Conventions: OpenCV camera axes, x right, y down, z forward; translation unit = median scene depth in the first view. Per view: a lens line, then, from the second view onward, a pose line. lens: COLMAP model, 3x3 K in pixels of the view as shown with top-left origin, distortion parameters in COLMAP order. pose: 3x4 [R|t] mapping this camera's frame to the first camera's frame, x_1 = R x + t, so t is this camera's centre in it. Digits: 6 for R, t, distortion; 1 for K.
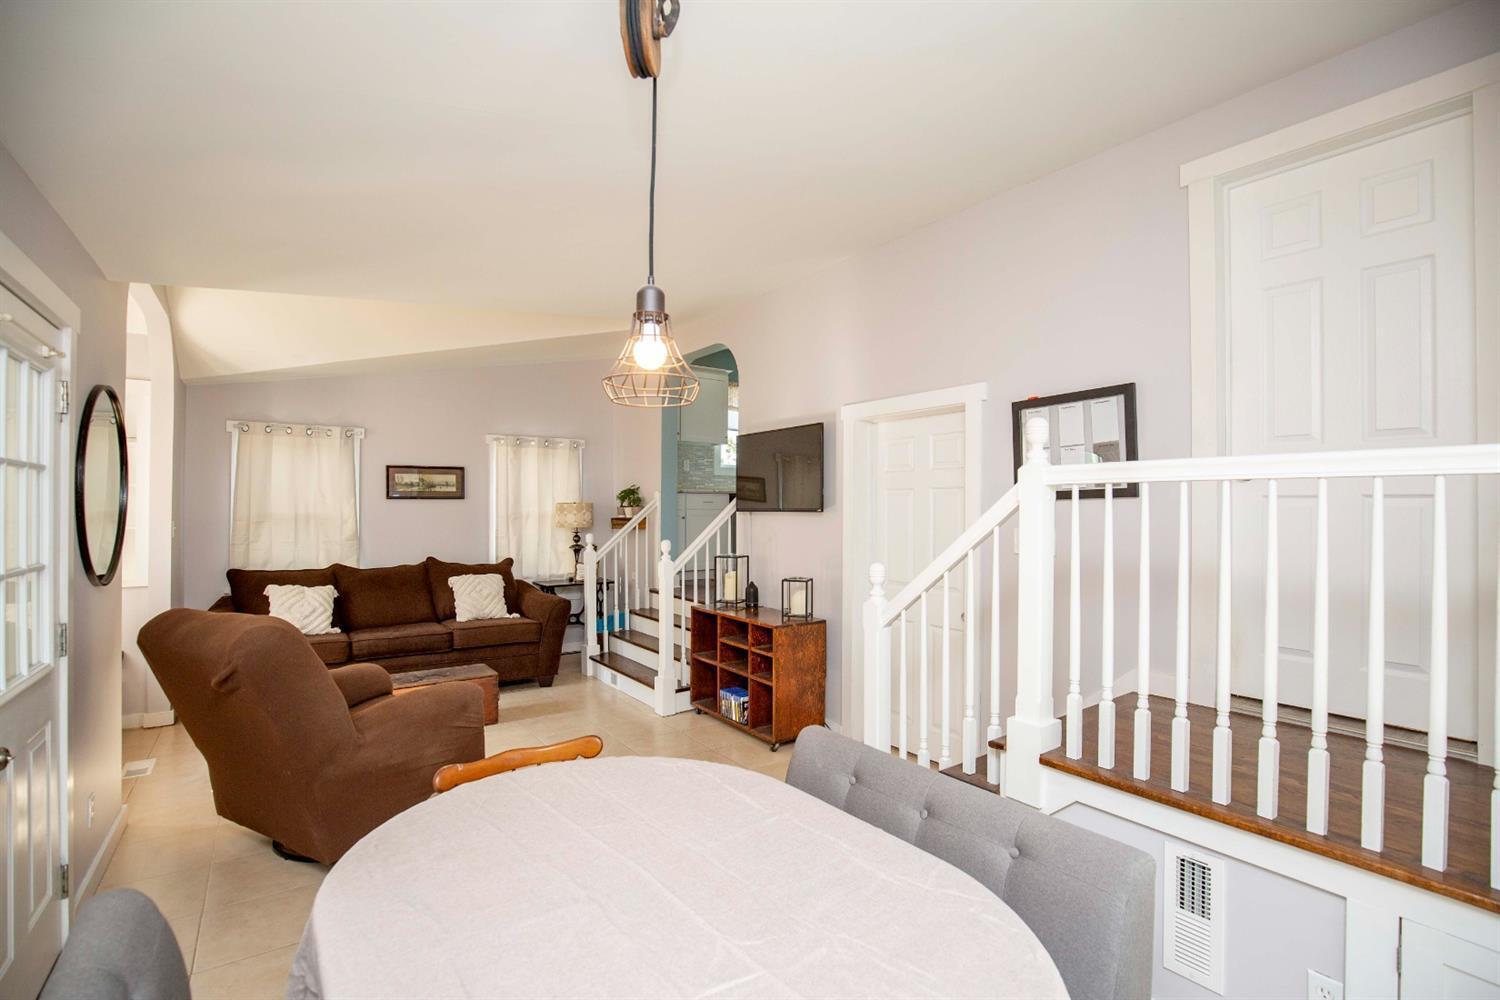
lens RADIAL K [[712.7, 0, 735.0], [0, 712.7, 497.1], [0, 0, 1]] dist [-0.023457, 0.000433]
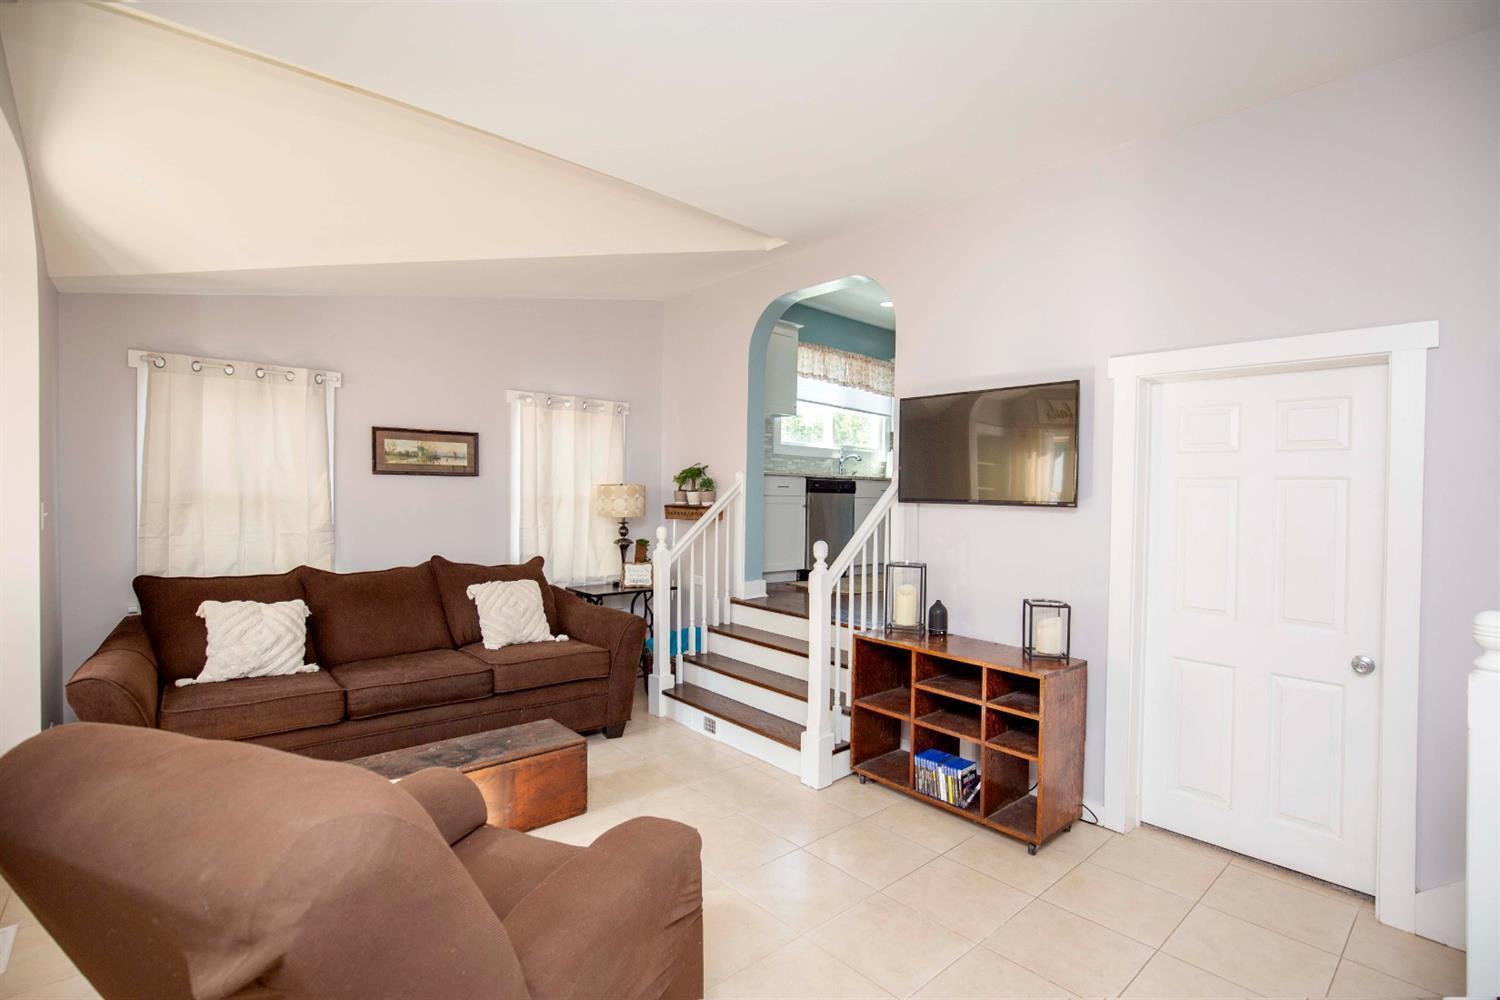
lens RADIAL K [[704.9, 0, 749.3], [0, 704.9, 506.7], [0, 0, 1]] dist [-0.027843, 0.000057]
pose [[0.991135, 0.017338, 0.131723, -0.220968], [-0.022252, 0.999107, 0.035930, 0.001984], [-0.130982, -0.038542, 0.990635, 0.269377]]
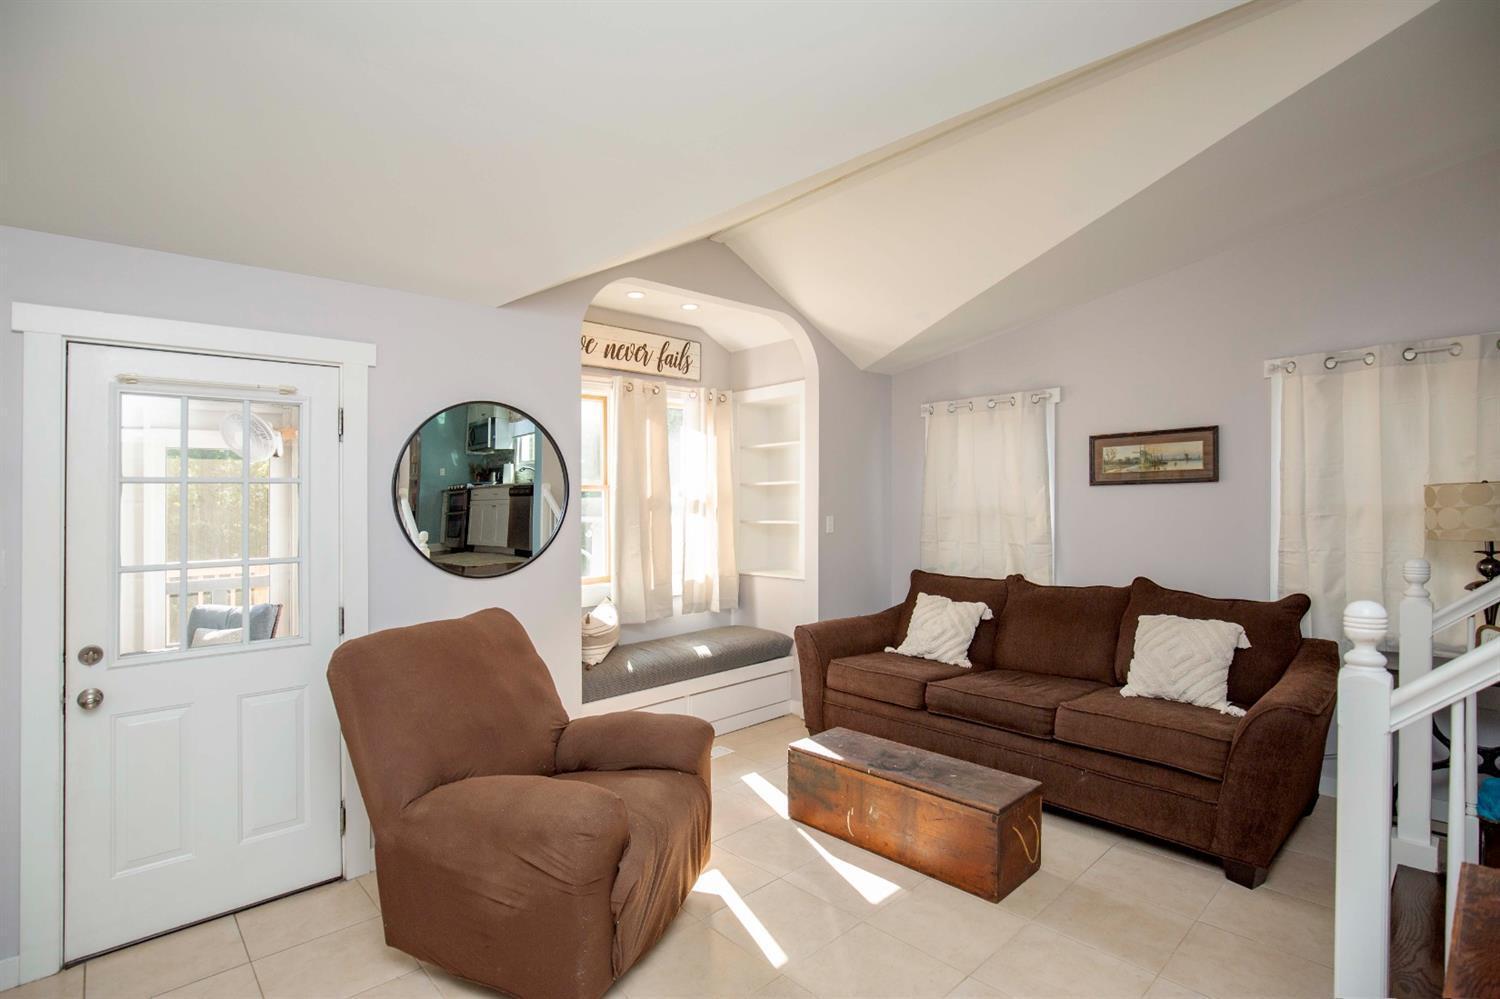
lens RADIAL K [[712.7, 0, 735.0], [0, 712.7, 496.6], [0, 0, 1]] dist [-0.023457, 0.000433]
pose [[0.154975, -0.012678, -0.987837, 0.130450], [0.026031, 0.999623, -0.008746, 0.010722], [0.987575, -0.024359, 0.155246, 0.590357]]
